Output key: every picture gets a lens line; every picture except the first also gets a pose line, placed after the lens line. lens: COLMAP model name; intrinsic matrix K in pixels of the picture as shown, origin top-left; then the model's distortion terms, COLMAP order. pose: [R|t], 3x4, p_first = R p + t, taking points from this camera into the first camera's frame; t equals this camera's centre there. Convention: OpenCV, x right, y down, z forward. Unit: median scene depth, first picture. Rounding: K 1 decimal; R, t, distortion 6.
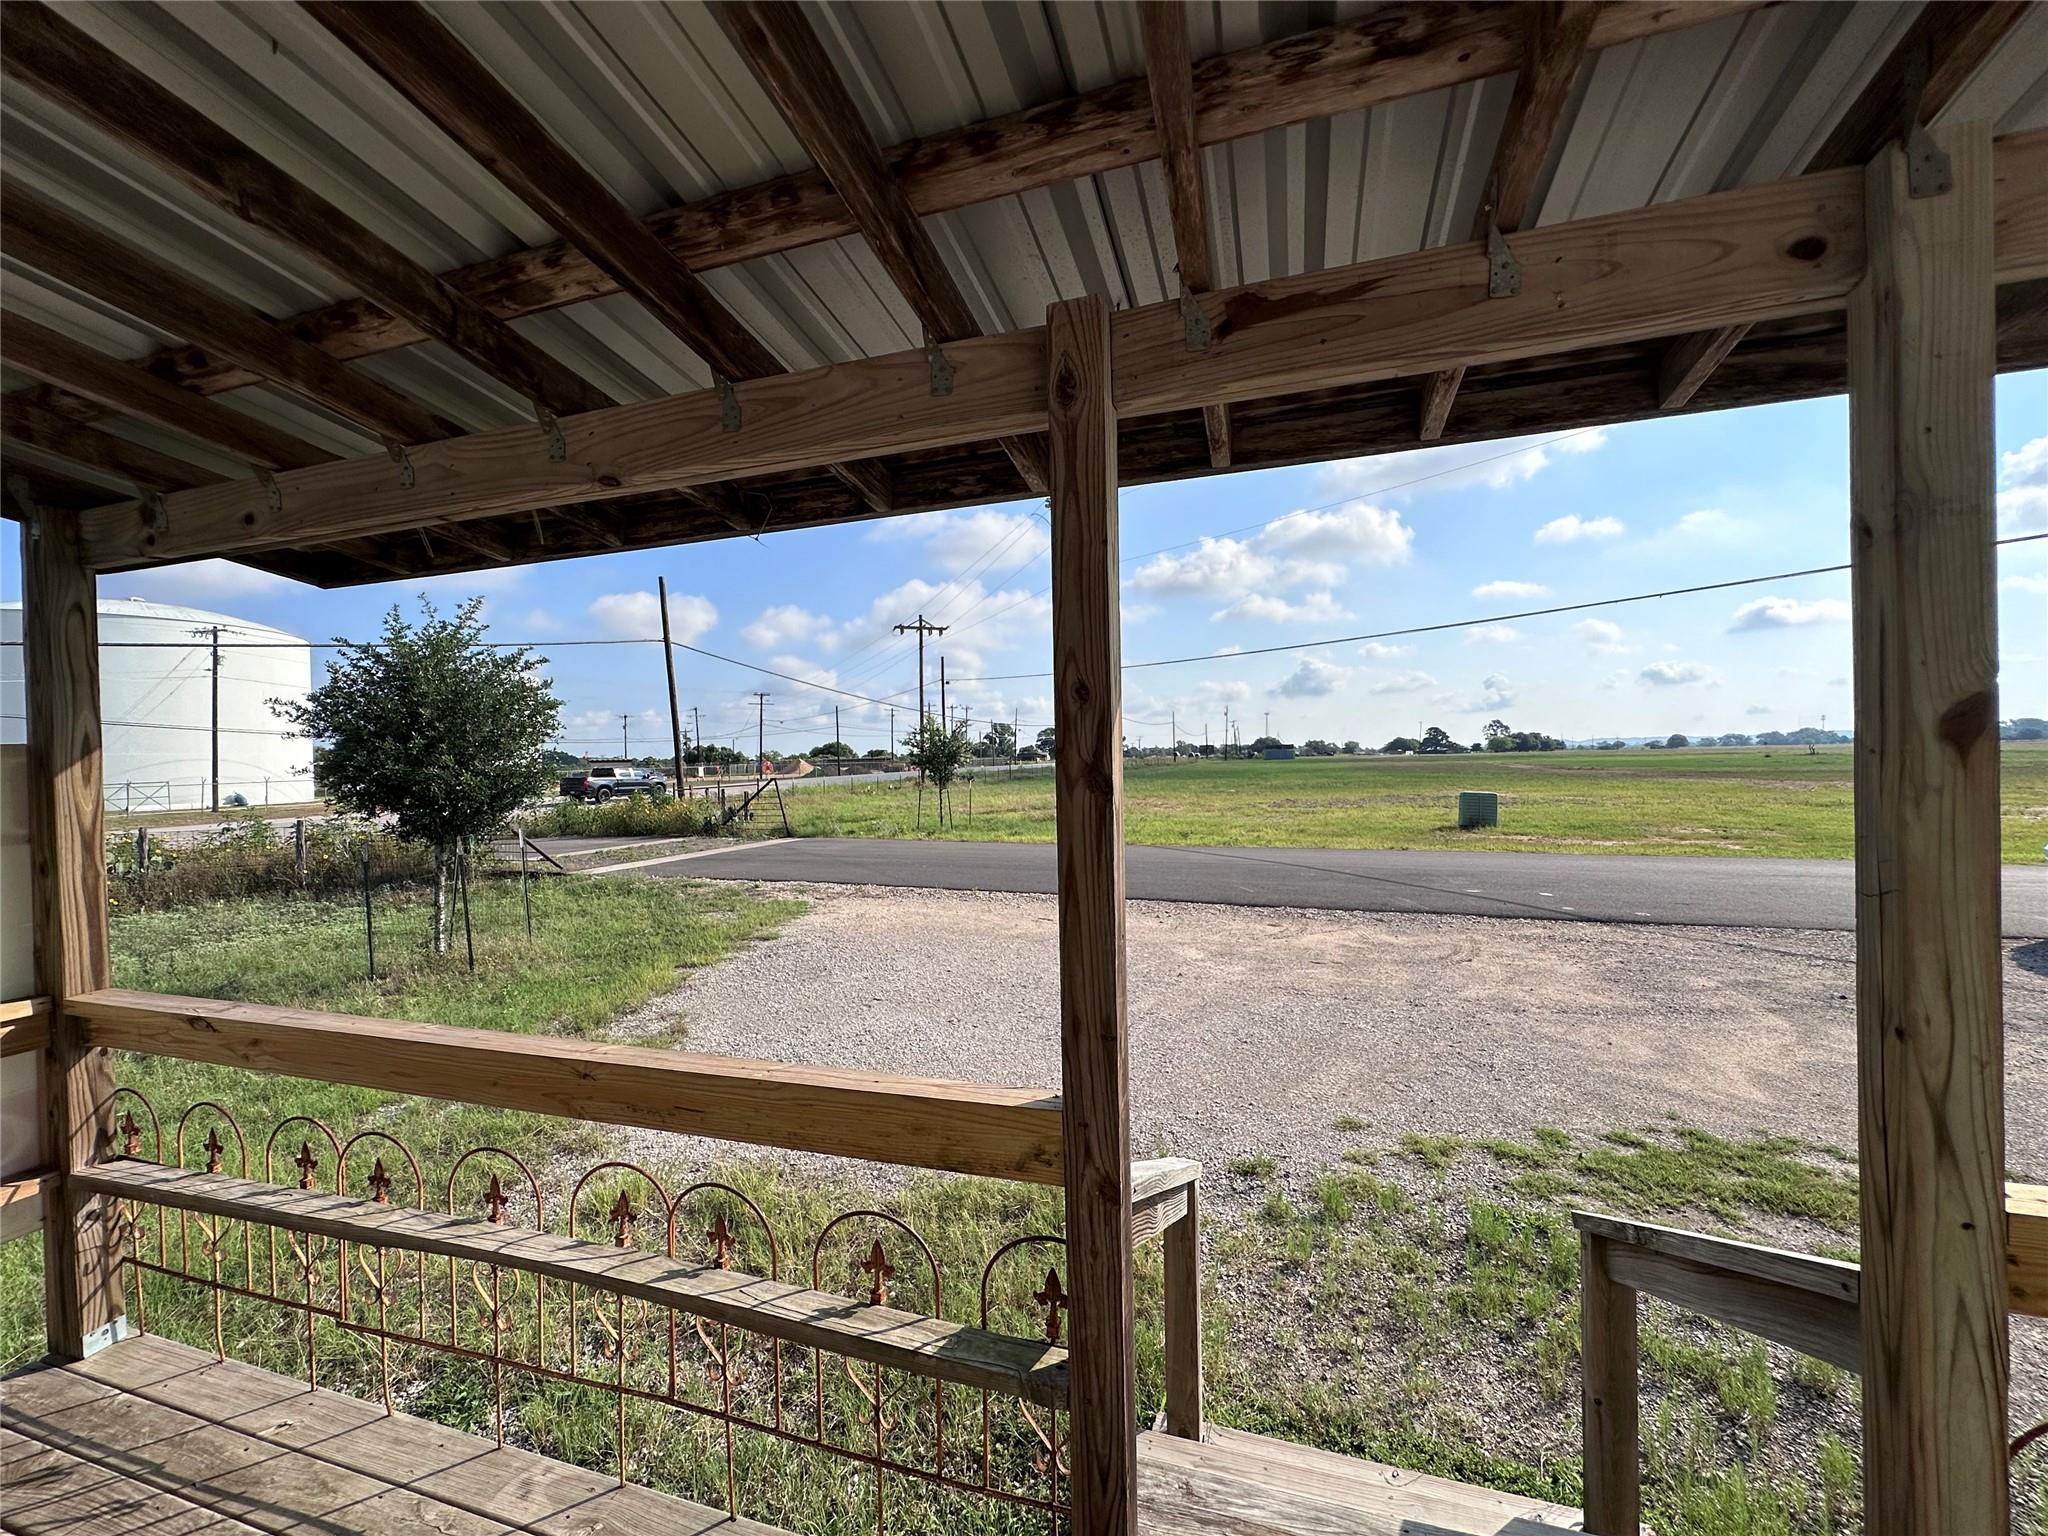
lens RADIAL K [[821.7, 0, 1031.0], [0, 821.7, 769.5], [0, 0, 1]] dist [-0.000149, -0.000012]
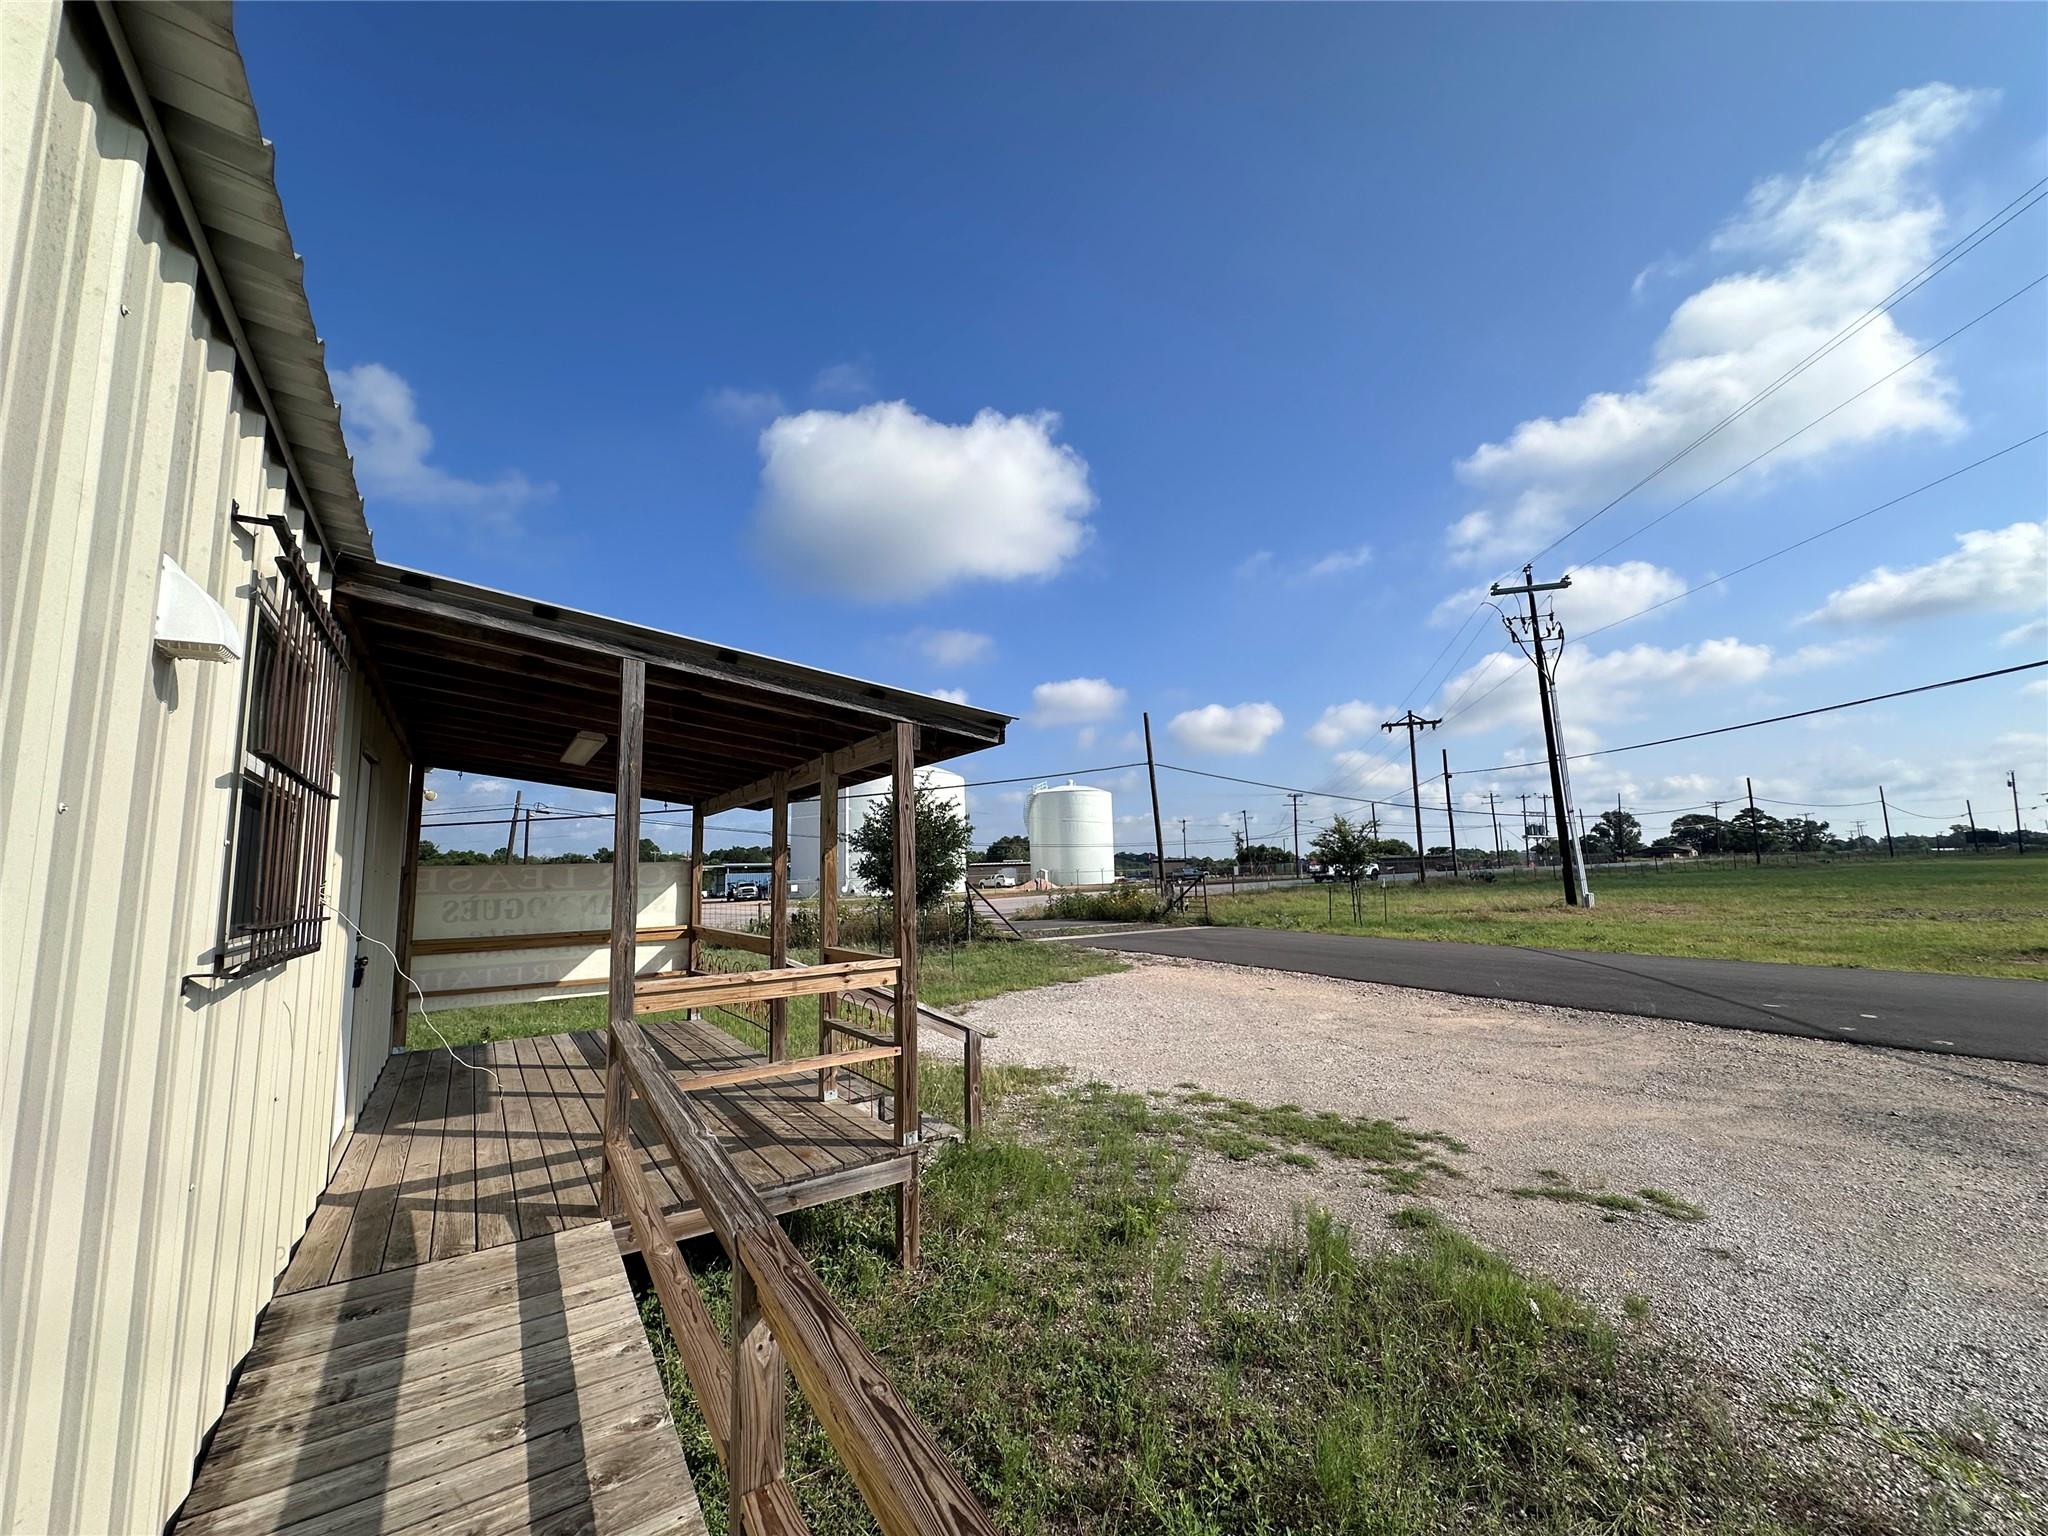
lens RADIAL K [[821.7, 0, 1027.2], [0, 821.7, 766.9], [0, 0, 1]] dist [-0.000149, -0.000012]
pose [[0.786125, -0.074339, -0.613581, 0.237015], [-0.001555, 0.992499, -0.122239, 0.000059], [0.618066, 0.097049, 0.780113, -0.108369]]
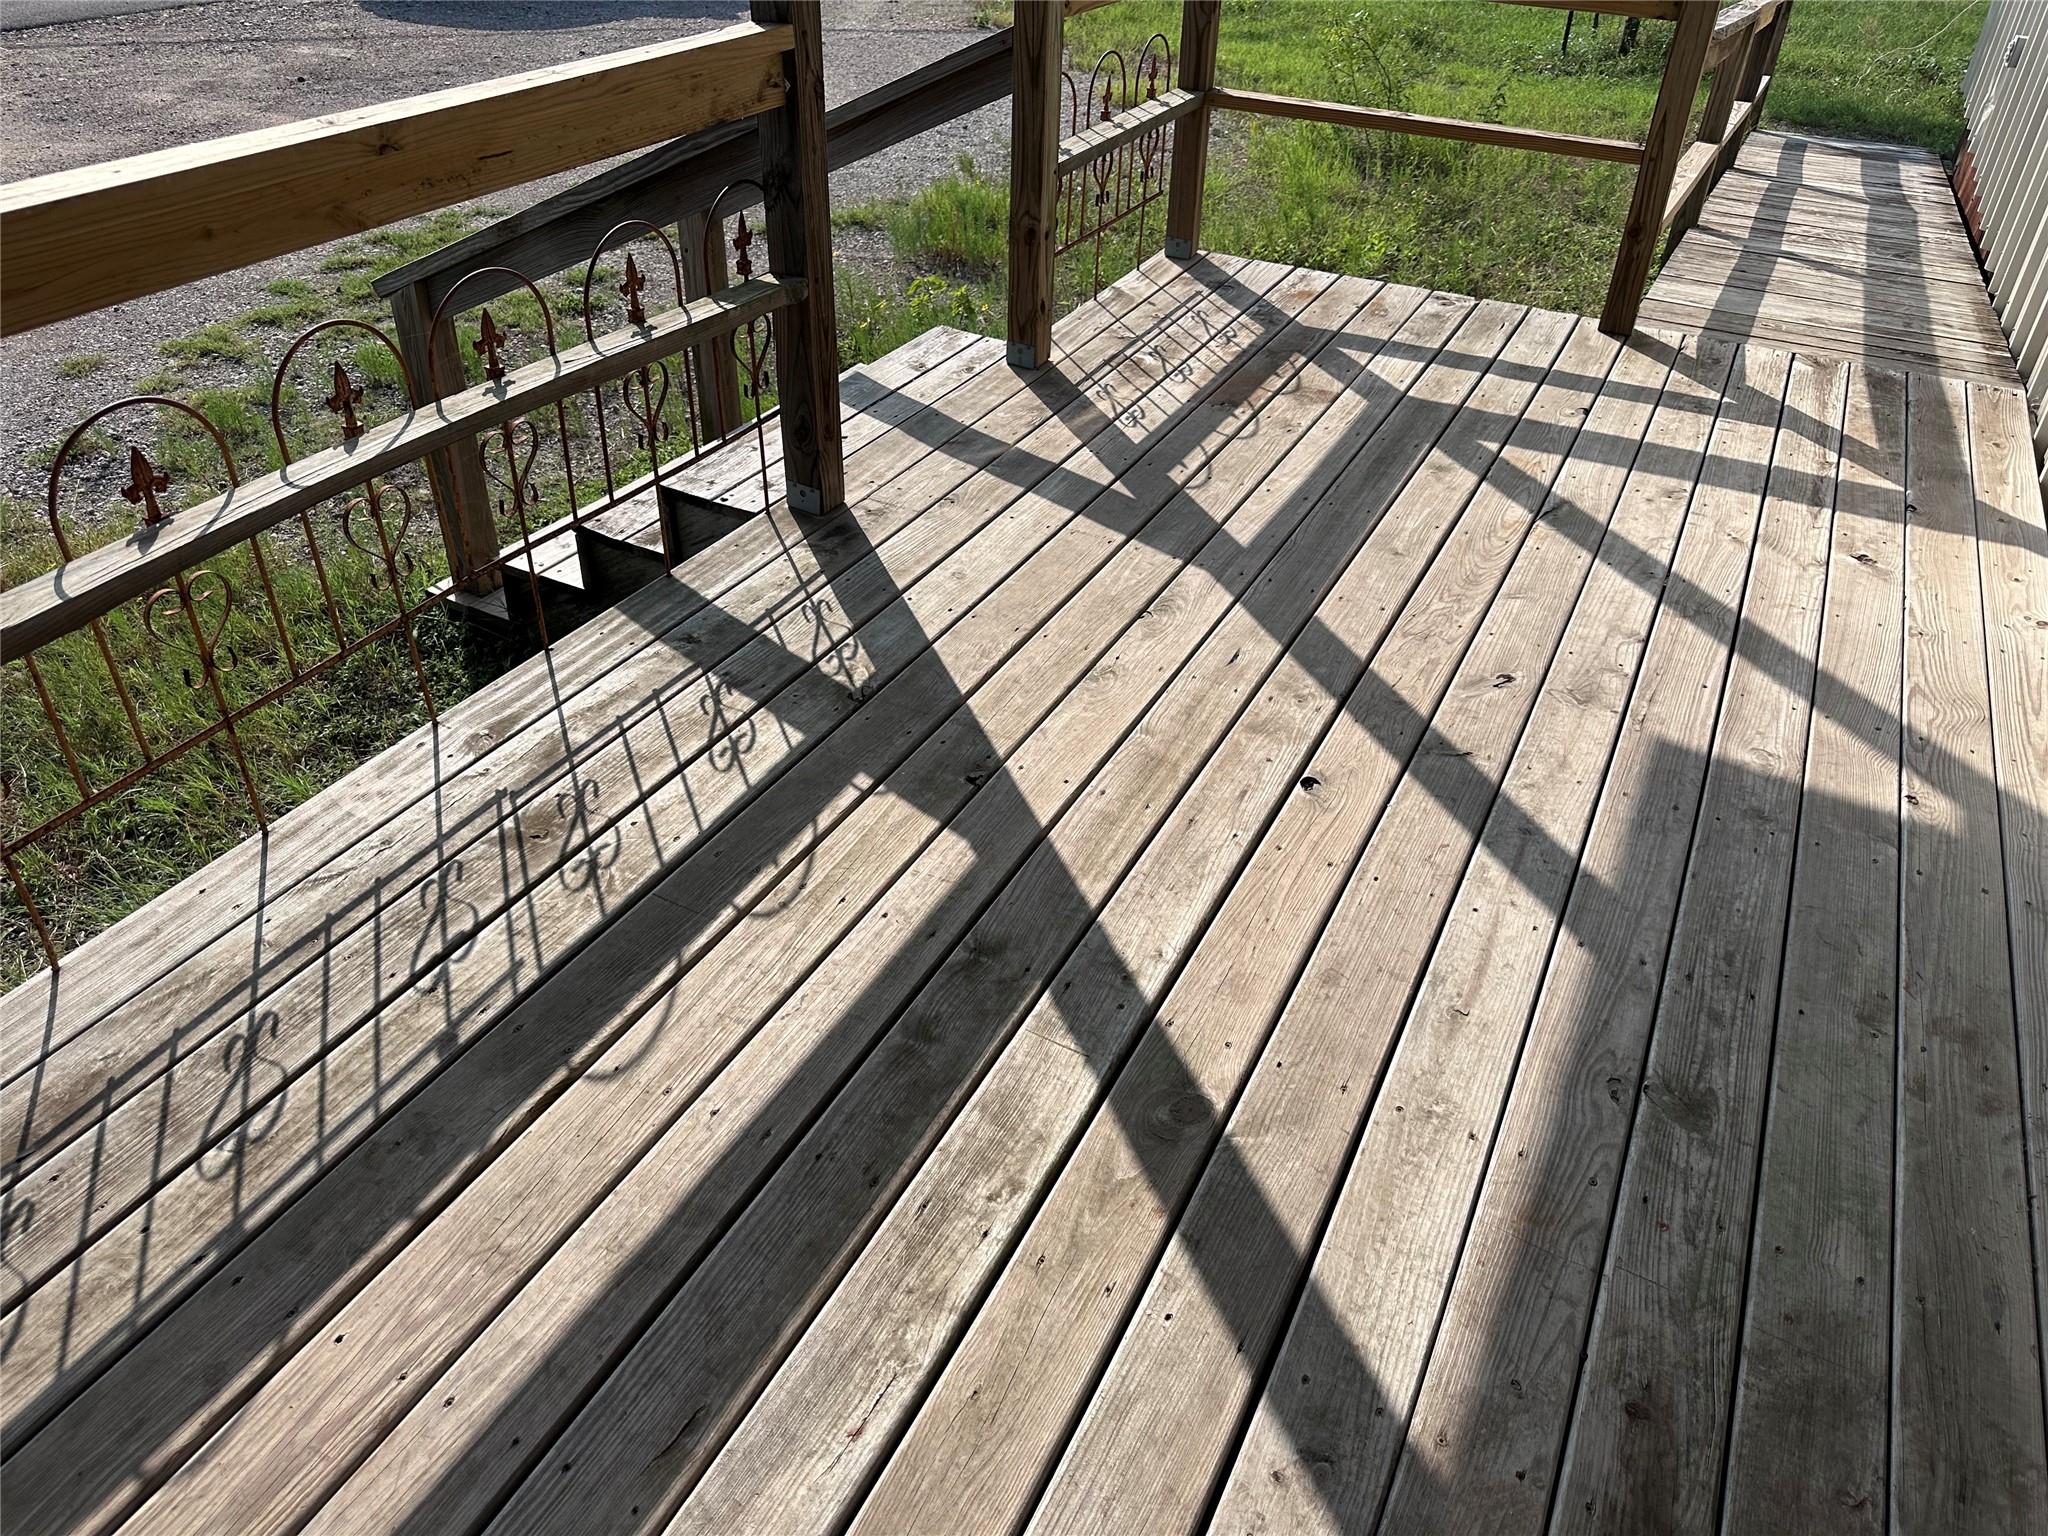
lens RADIAL K [[1410.3, 0, 1025.7], [0, 1410.3, 768.1], [0, 0, 1]] dist [0.027948, -0.034013]
pose [[0.159630, -0.560447, 0.812660, -0.115587], [-0.020131, 0.821197, 0.570289, 0.007269], [-0.986972, -0.107395, 0.119806, 0.018283]]
